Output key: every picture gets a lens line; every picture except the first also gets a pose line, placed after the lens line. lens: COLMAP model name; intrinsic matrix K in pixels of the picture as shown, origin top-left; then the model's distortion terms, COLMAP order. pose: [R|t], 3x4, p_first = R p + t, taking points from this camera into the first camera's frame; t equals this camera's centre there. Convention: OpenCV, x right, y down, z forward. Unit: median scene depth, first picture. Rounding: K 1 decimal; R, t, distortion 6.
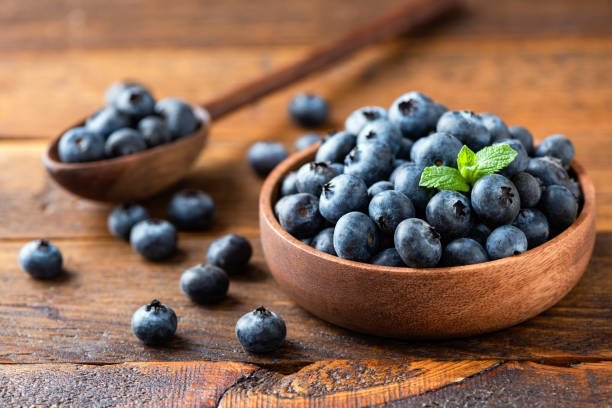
lens RADIAL K [[2584.5, 0, 339.4], [0, 2584.5, 167.6], [0, 0, 1]] dist [0.410334, 0.000000]
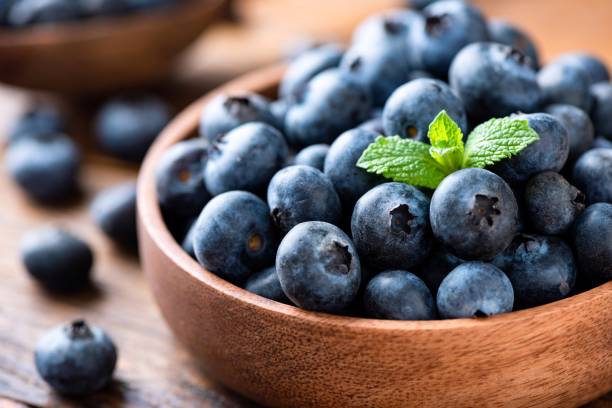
lens RADIAL K [[2584.5, 0, 306.8], [0, 2584.5, 206.2], [0, 0, 1]] dist [0.410334, 0.000000]
pose [[0.930909, 0.174743, -0.320738, 0.206854], [-0.145496, 0.982862, 0.113194, -0.047961], [0.335021, -0.058707, 0.940380, 0.448746]]
